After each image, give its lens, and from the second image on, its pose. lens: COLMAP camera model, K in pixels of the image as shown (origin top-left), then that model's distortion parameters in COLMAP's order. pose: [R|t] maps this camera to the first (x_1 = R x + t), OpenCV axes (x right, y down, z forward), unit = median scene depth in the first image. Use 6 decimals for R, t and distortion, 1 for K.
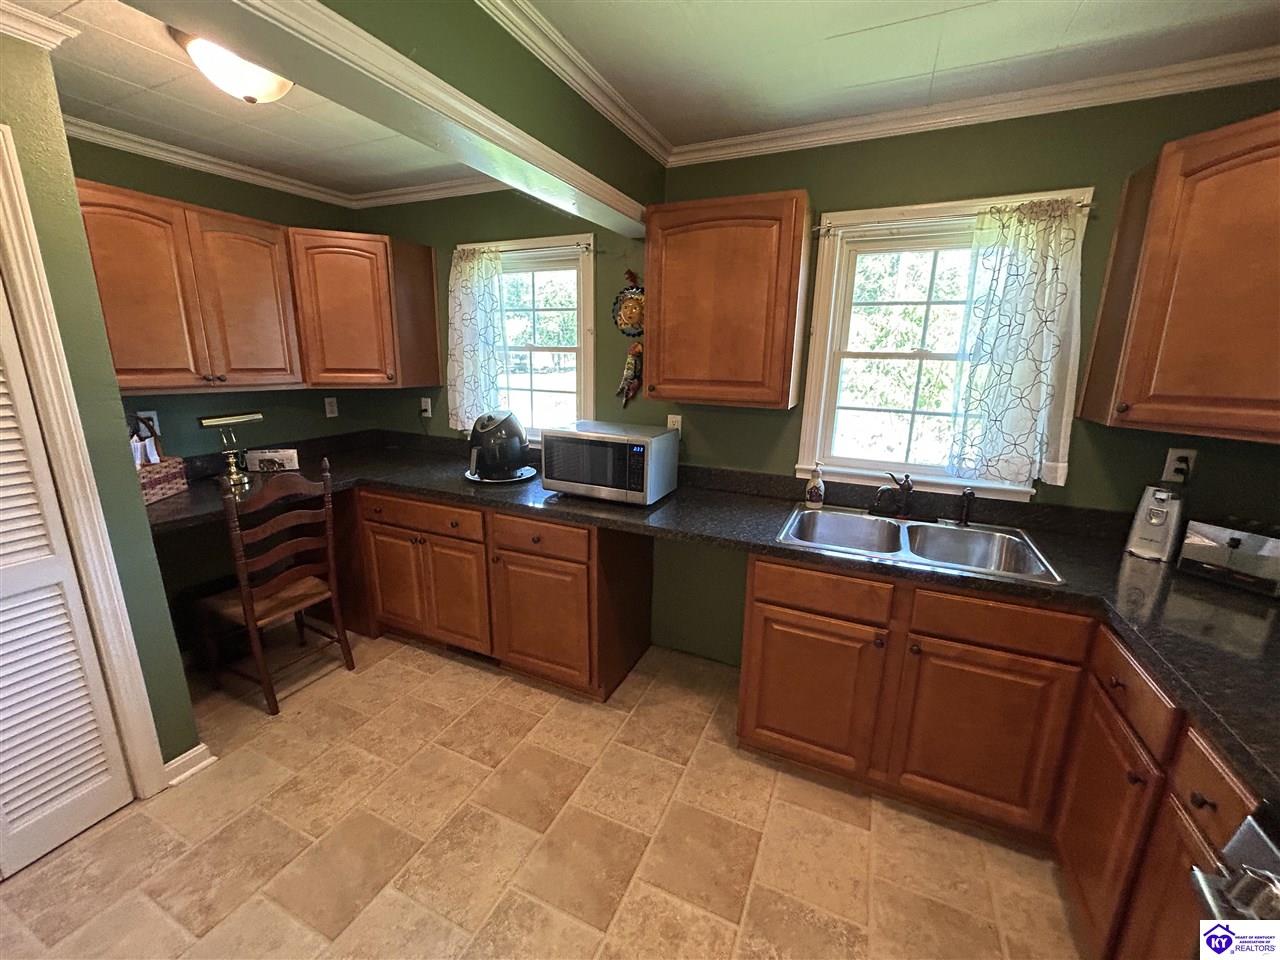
lens RADIAL K [[511.4, 0, 643.2], [0, 511.4, 474.9], [0, 0, 1]] dist [-0.009897, 0.000384]
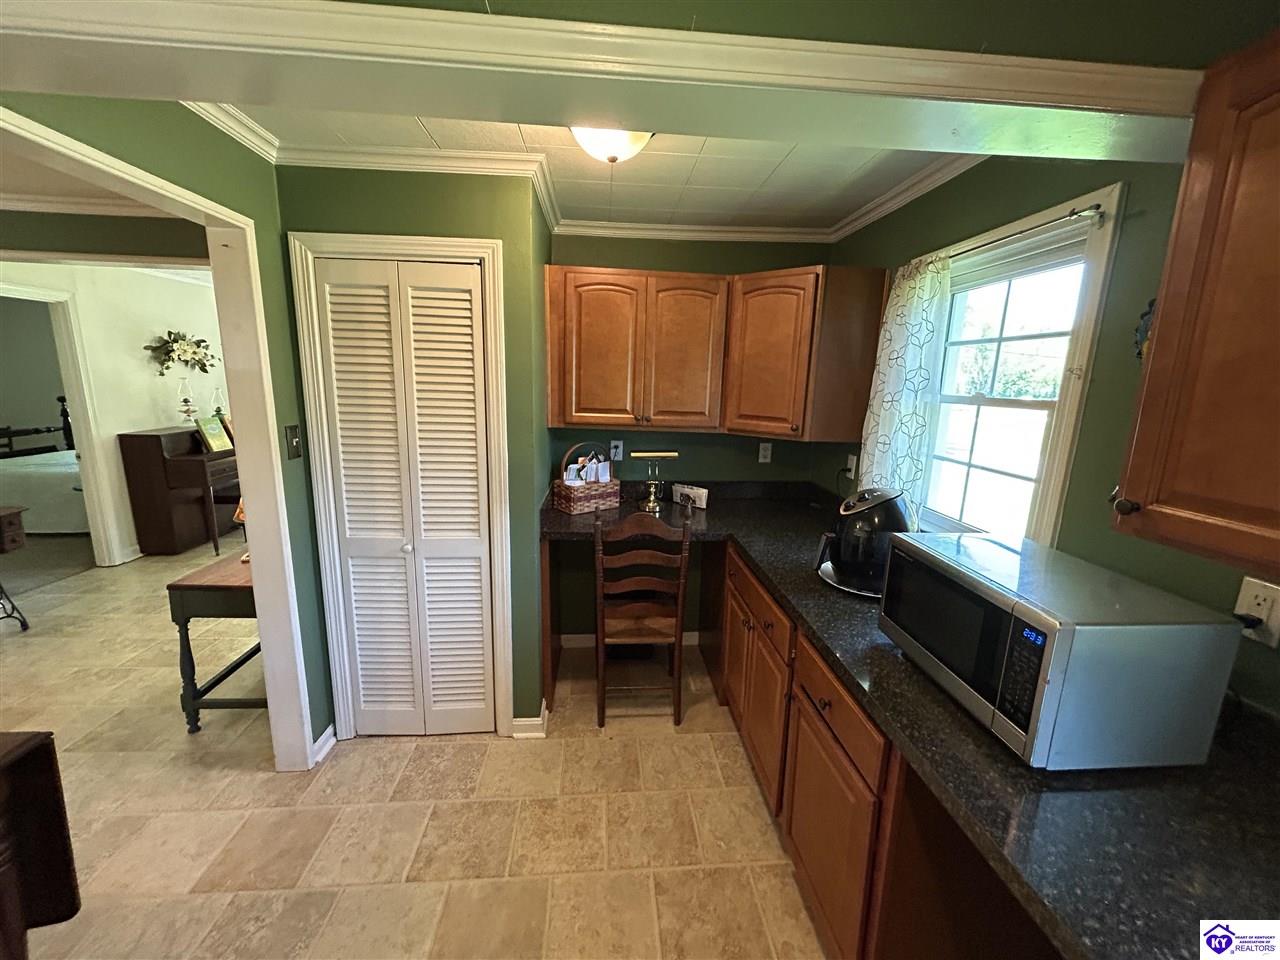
lens RADIAL K [[511.4, 0, 643.2], [0, 511.4, 474.9], [0, 0, 1]] dist [-0.009897, 0.000384]
pose [[0.482177, 0.154434, -0.862355, 0.158714], [-0.219007, 0.974335, 0.052033, -0.116250], [0.848258, 0.163773, 0.503624, 0.404793]]
